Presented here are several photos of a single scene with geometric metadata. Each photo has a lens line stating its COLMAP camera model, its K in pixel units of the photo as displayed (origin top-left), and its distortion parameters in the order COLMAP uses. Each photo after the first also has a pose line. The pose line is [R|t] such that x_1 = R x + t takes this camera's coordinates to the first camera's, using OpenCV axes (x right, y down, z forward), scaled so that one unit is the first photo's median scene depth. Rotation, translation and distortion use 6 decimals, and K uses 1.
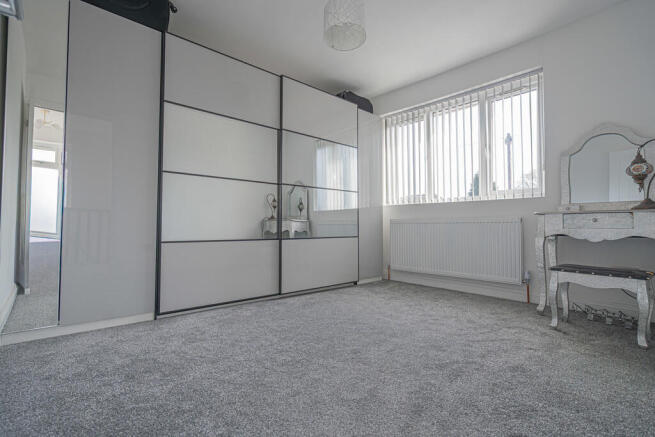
lens RADIAL K [[299.8, 0, 321.4], [0, 299.8, 221.0], [0, 0, 1]] dist [-0.004210, 0.004184]
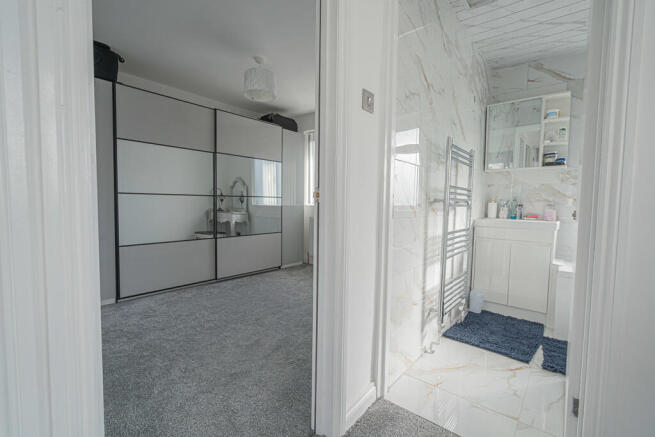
lens RADIAL K [[299.8, 0, 325.4], [0, 299.8, 217.8], [0, 0, 1]] dist [-0.004210, 0.004184]
pose [[0.988790, 0.005222, 0.149221, 0.161839], [-0.018326, 0.996077, 0.086577, -0.173324], [-0.148184, -0.088341, 0.985006, -0.406516]]
